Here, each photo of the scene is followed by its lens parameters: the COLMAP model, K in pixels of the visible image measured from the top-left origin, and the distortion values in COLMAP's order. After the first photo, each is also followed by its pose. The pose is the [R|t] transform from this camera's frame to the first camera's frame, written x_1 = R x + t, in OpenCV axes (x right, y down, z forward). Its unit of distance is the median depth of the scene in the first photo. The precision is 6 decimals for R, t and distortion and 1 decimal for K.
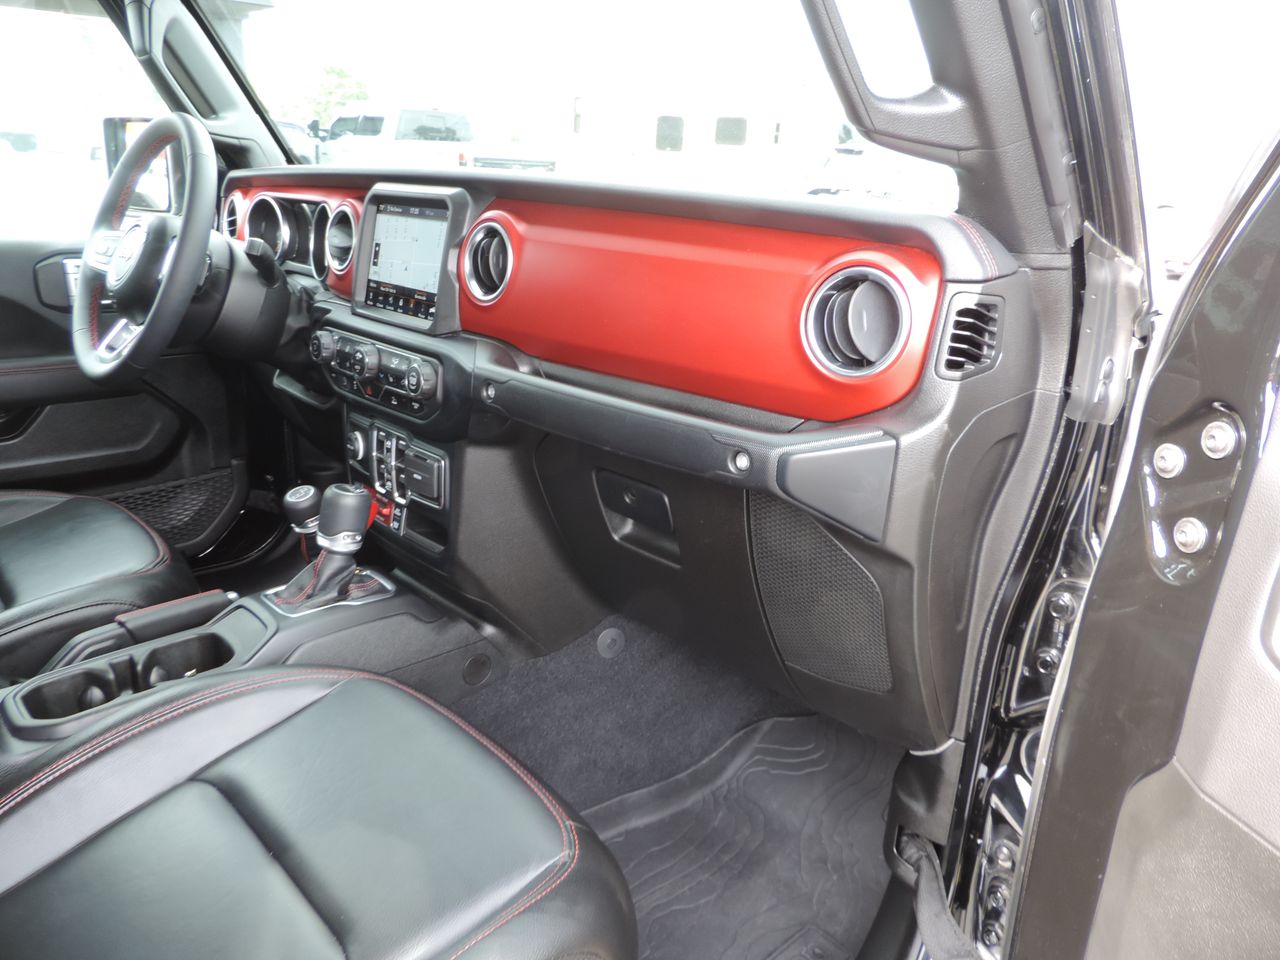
lens RADIAL K [[906.1, 0, 634.3], [0, 906.1, 472.3], [0, 0, 1]] dist [-0.044862, 0.029234]
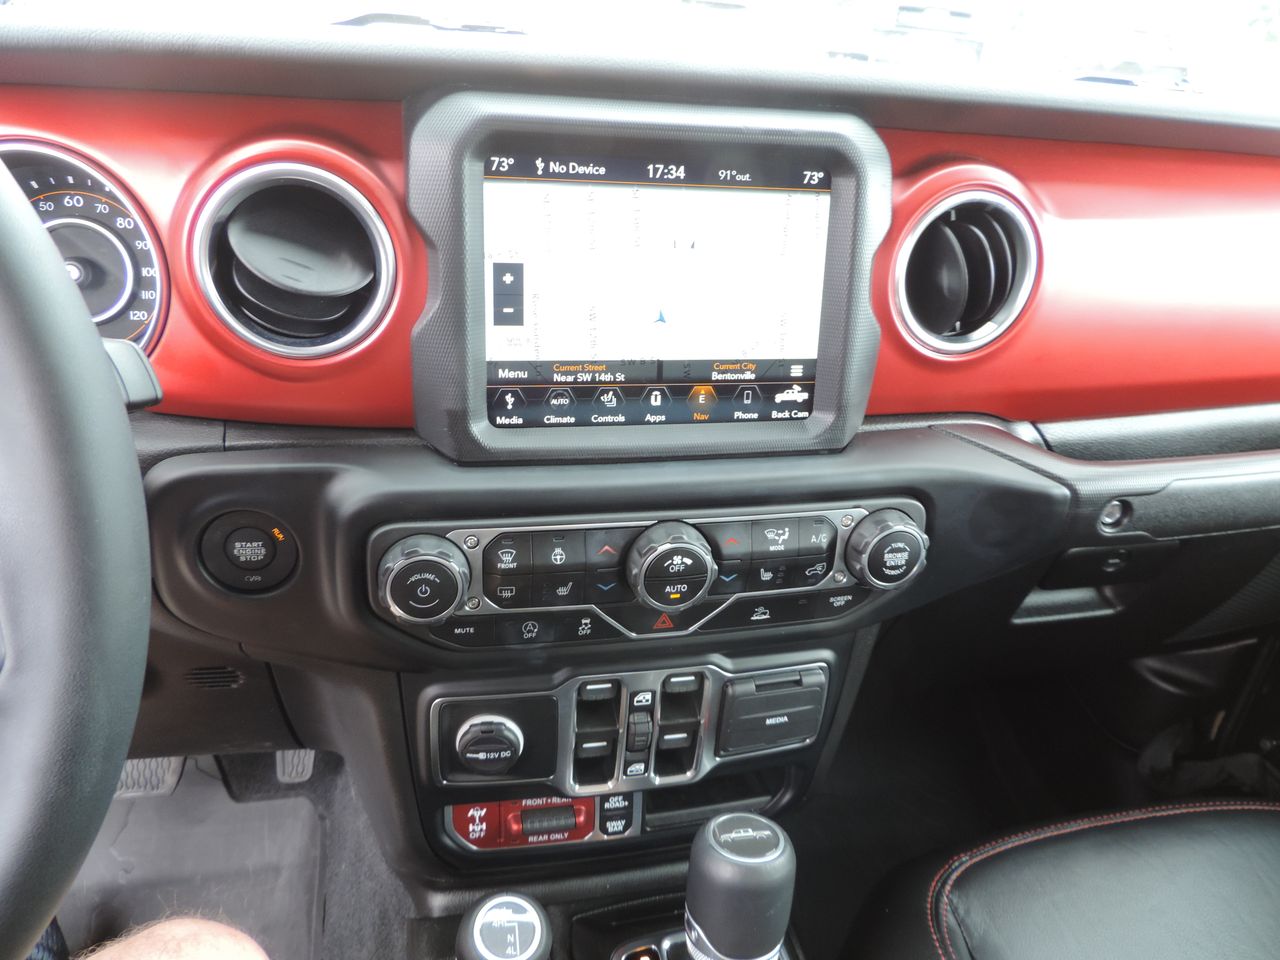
lens RADIAL K [[906.1, 0, 634.3], [0, 906.1, 472.3], [0, 0, 1]] dist [-0.044862, 0.029234]
pose [[0.520500, -0.389333, 0.759934, -0.595745], [0.218529, 0.921095, 0.322224, -0.294141], [-0.825424, -0.001650, 0.564511, 0.771131]]
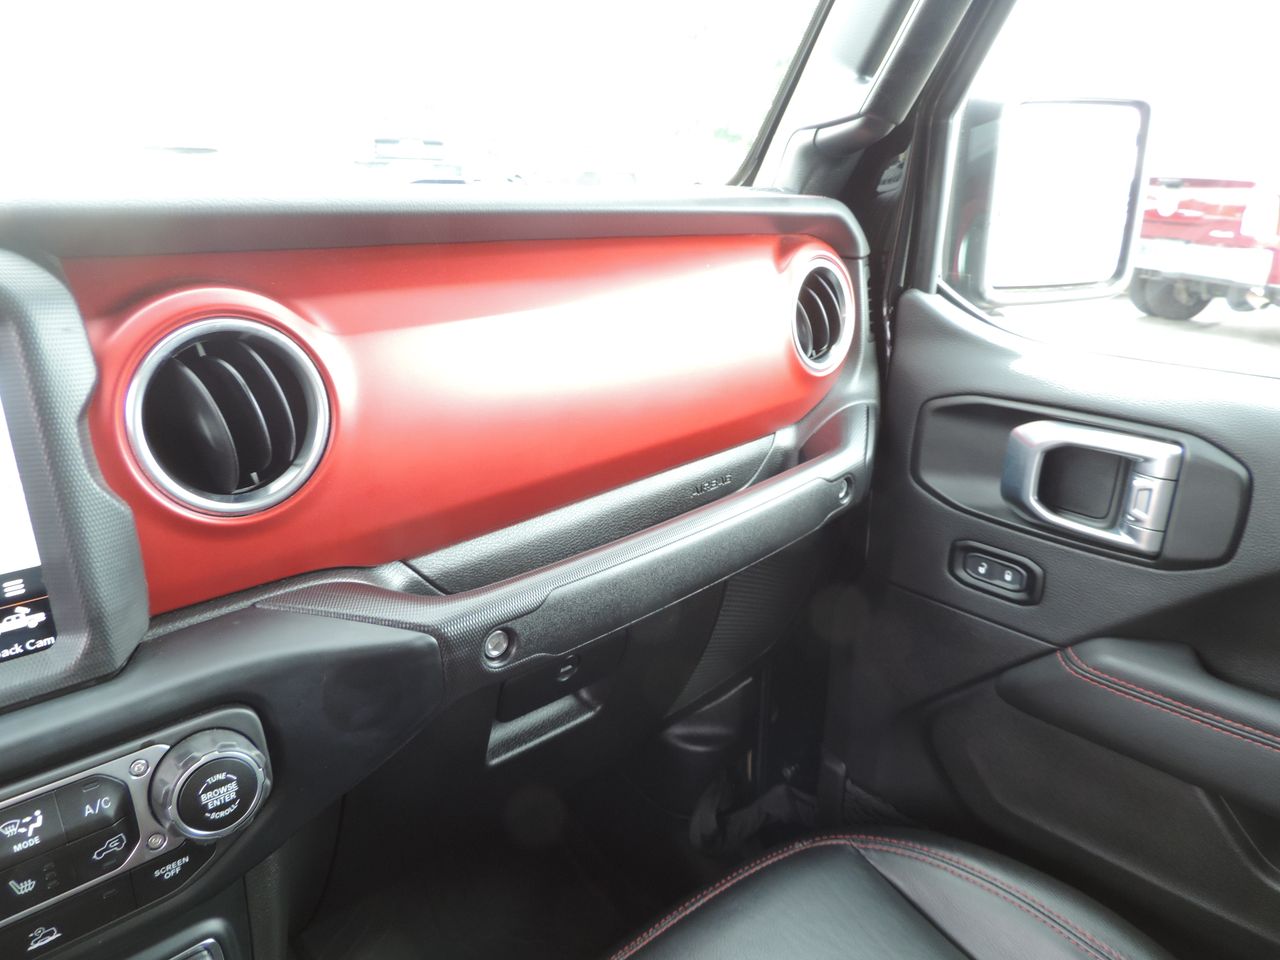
lens RADIAL K [[906.7, 0, 643.8], [0, 906.7, 458.7], [0, 0, 1]] dist [-0.004752, -0.005740]
pose [[0.024853, -0.334952, 0.941907, -0.473137], [0.288423, 0.904535, 0.314051, -0.255590], [-0.957181, 0.263862, 0.119088, 0.686988]]
